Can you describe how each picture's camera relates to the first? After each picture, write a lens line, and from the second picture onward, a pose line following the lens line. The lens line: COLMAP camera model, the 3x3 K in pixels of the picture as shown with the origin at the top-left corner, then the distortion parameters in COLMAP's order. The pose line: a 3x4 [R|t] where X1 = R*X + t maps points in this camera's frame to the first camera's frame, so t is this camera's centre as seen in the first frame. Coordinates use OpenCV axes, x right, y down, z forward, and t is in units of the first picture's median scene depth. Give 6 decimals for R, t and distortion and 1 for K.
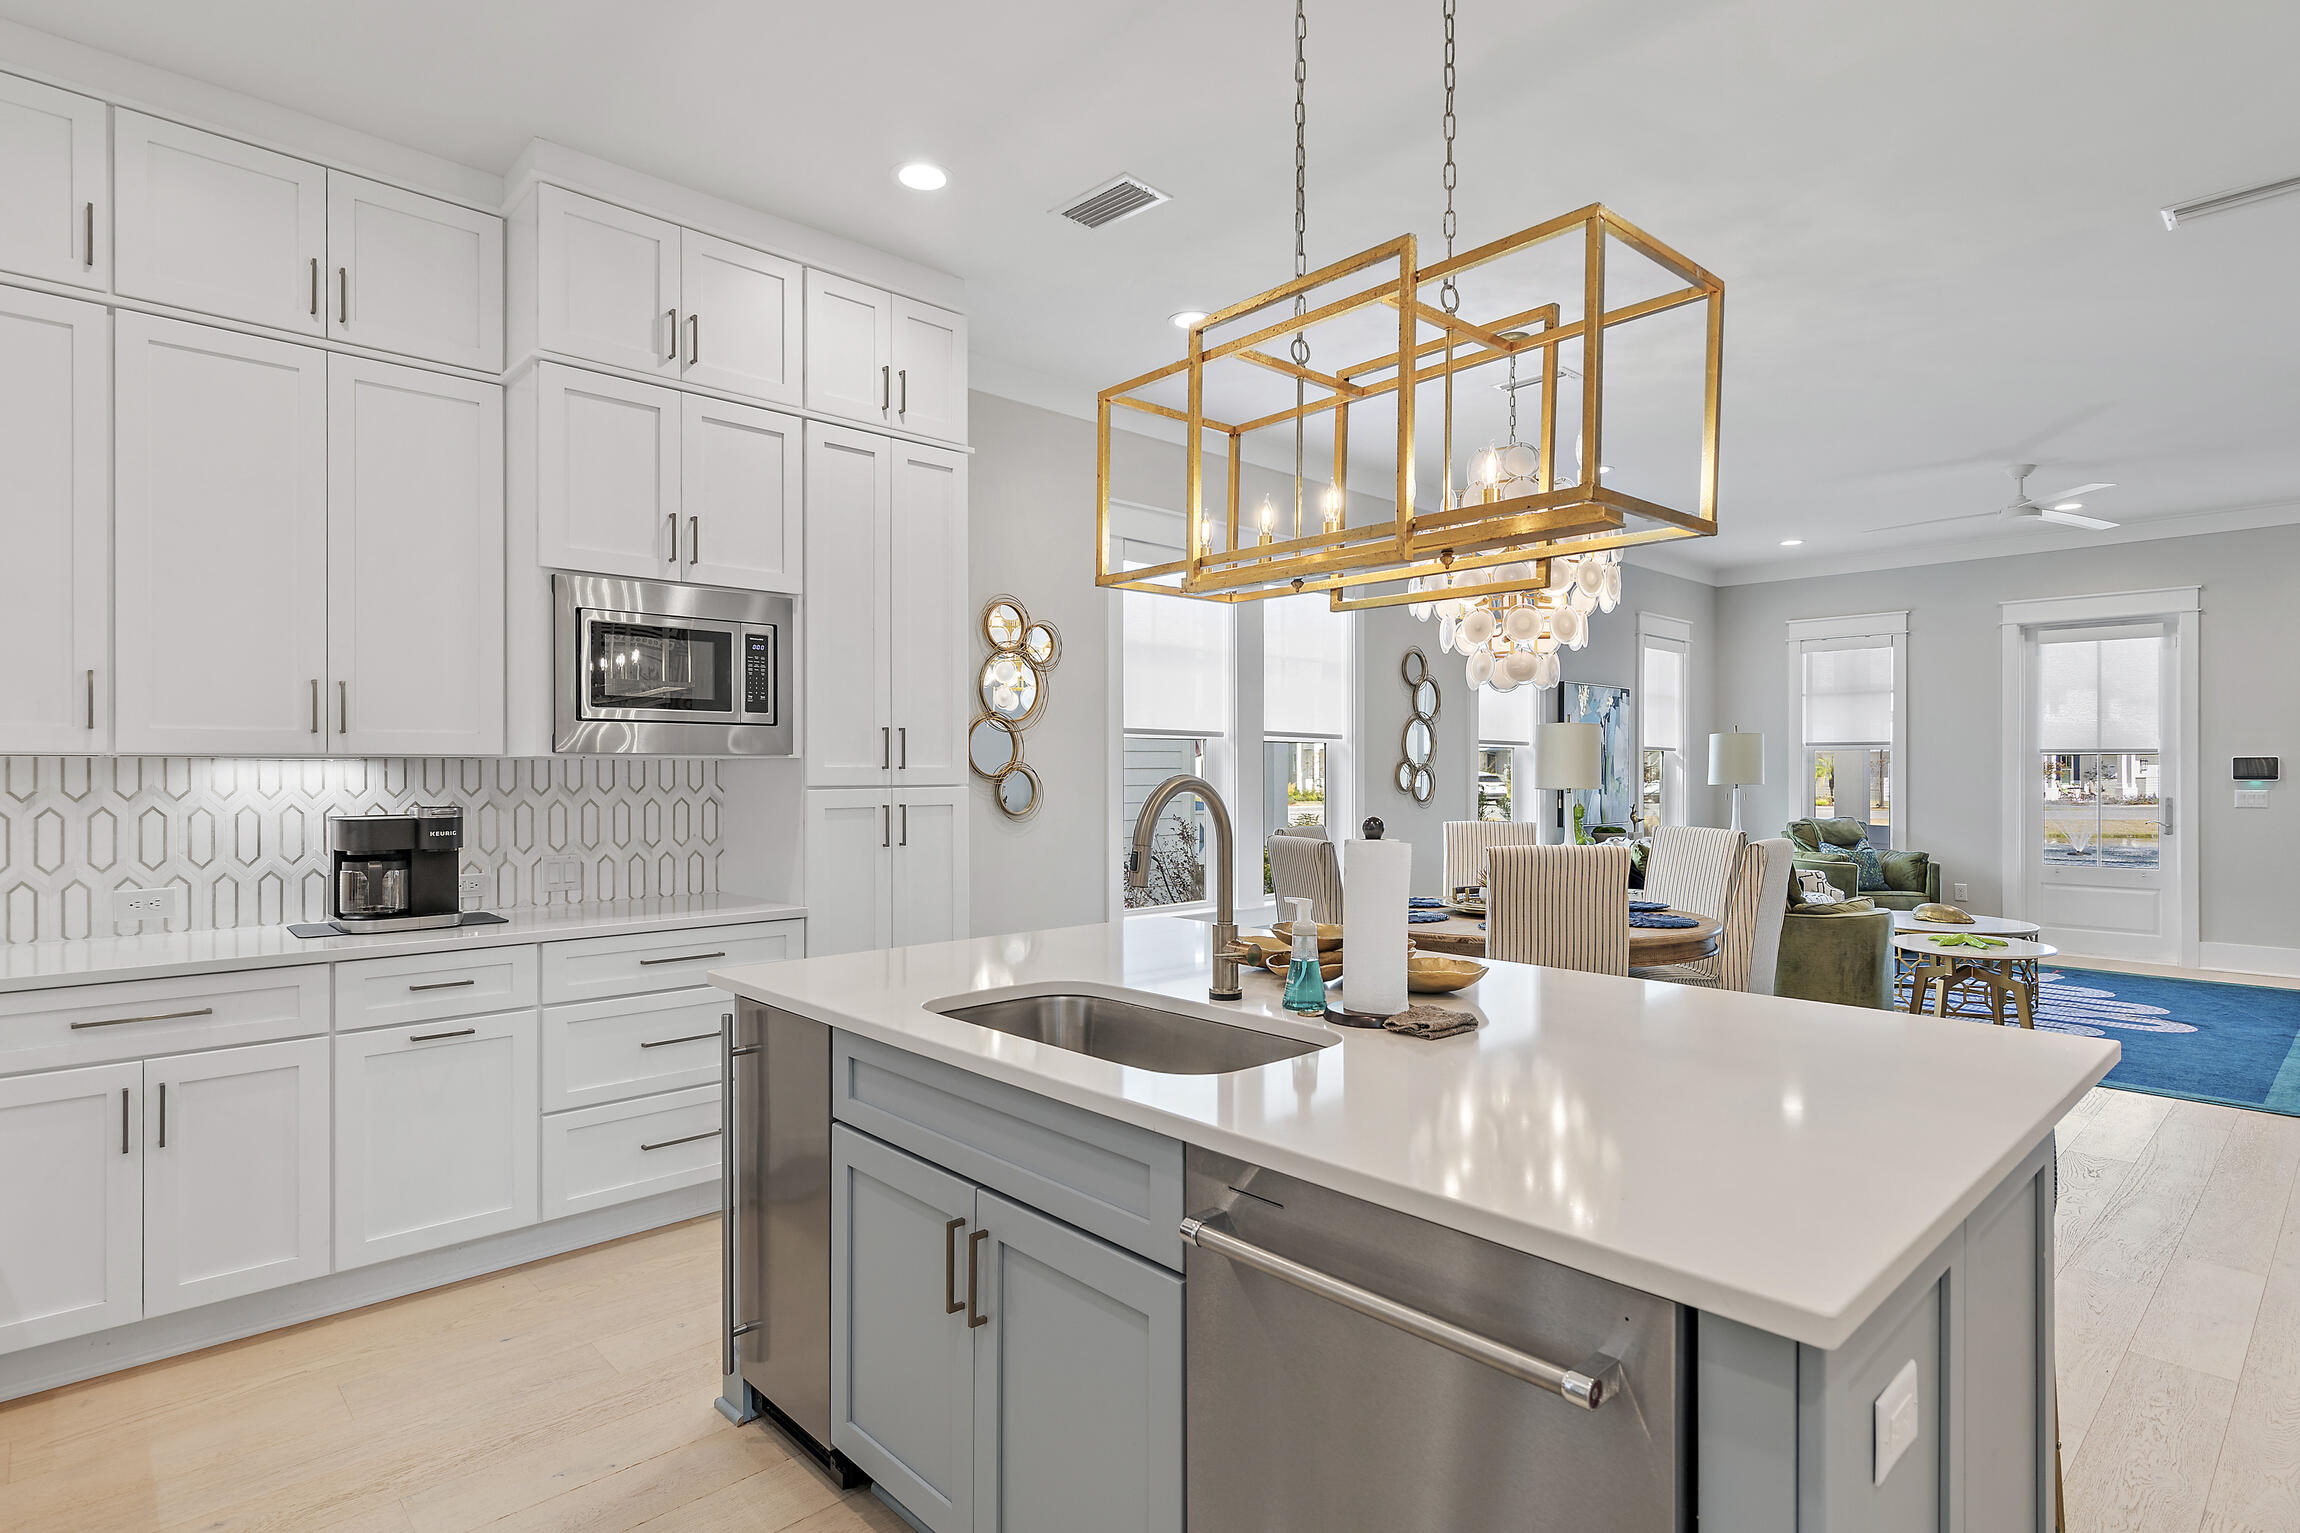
lens RADIAL K [[1153.3, 0, 1150.0], [0, 1153.3, 766.5], [0, 0, 1]] dist [-0.004578, -0.000686]
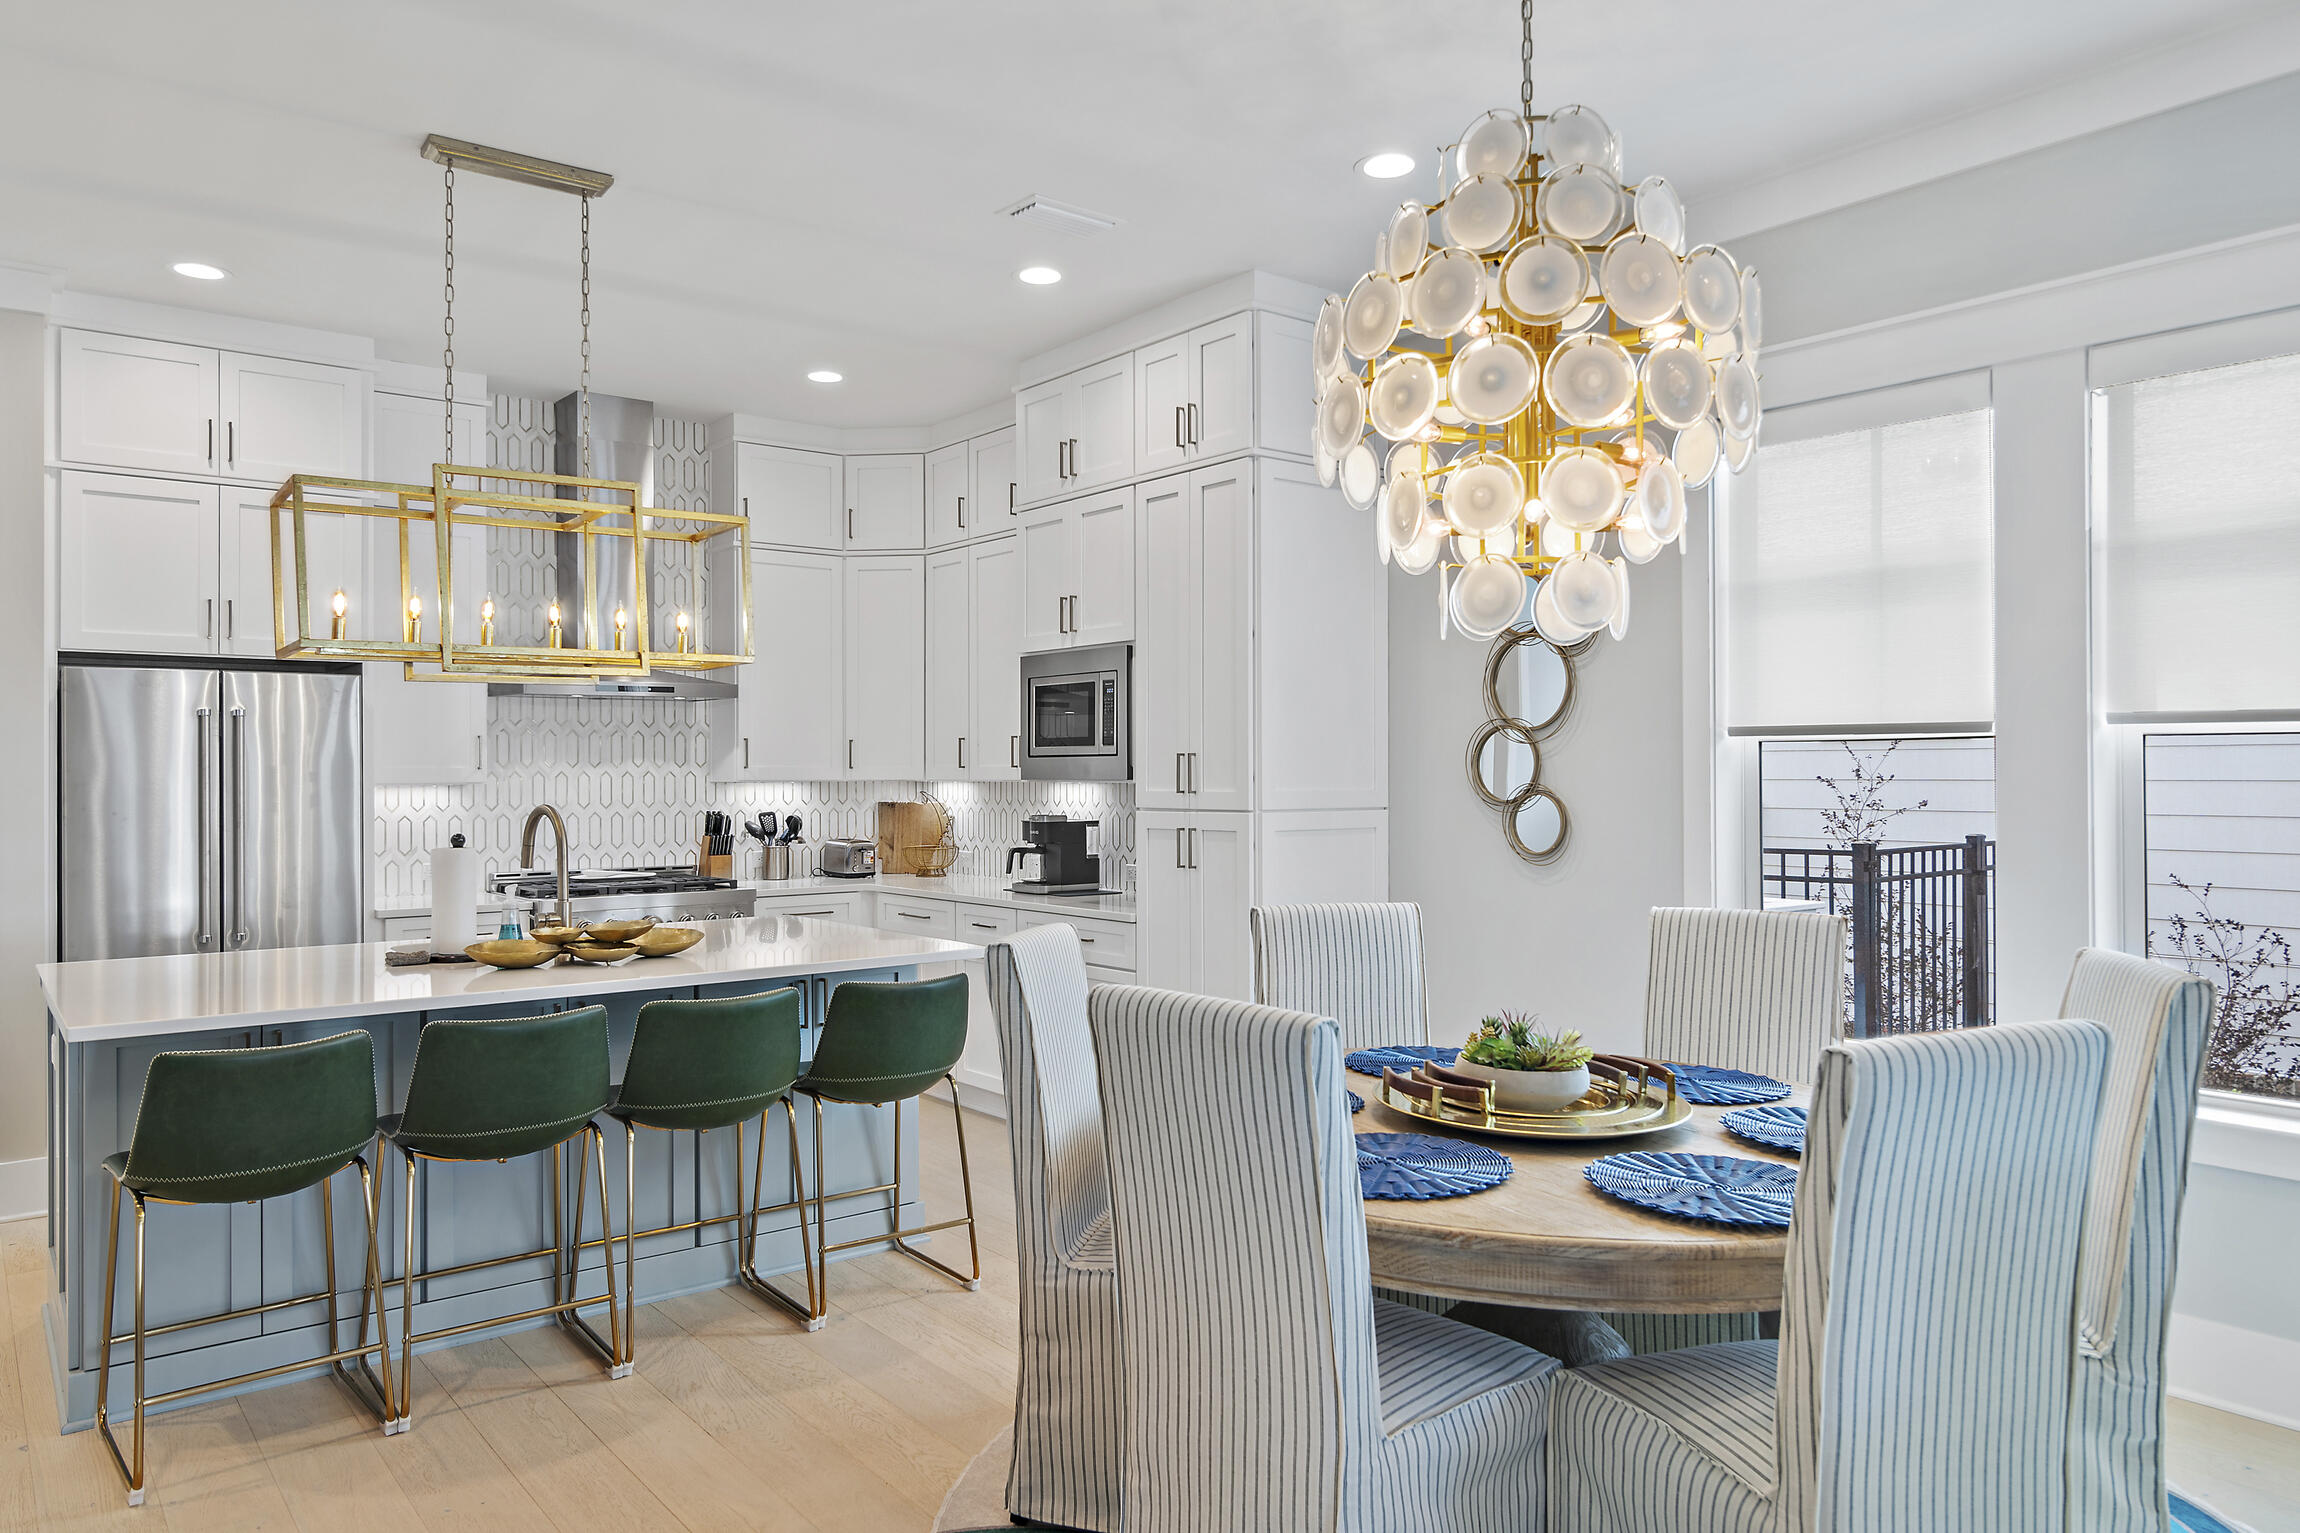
lens RADIAL K [[1561.7, 0, 1150.0], [0, 1561.7, 766.5], [0, 0, 1]] dist [-0.000217, -0.000017]
pose [[-0.078414, 0.009573, -0.996875, 0.936681], [0.011754, 0.999893, 0.008678, -0.027708], [0.996852, -0.011037, -0.078518, 0.855947]]
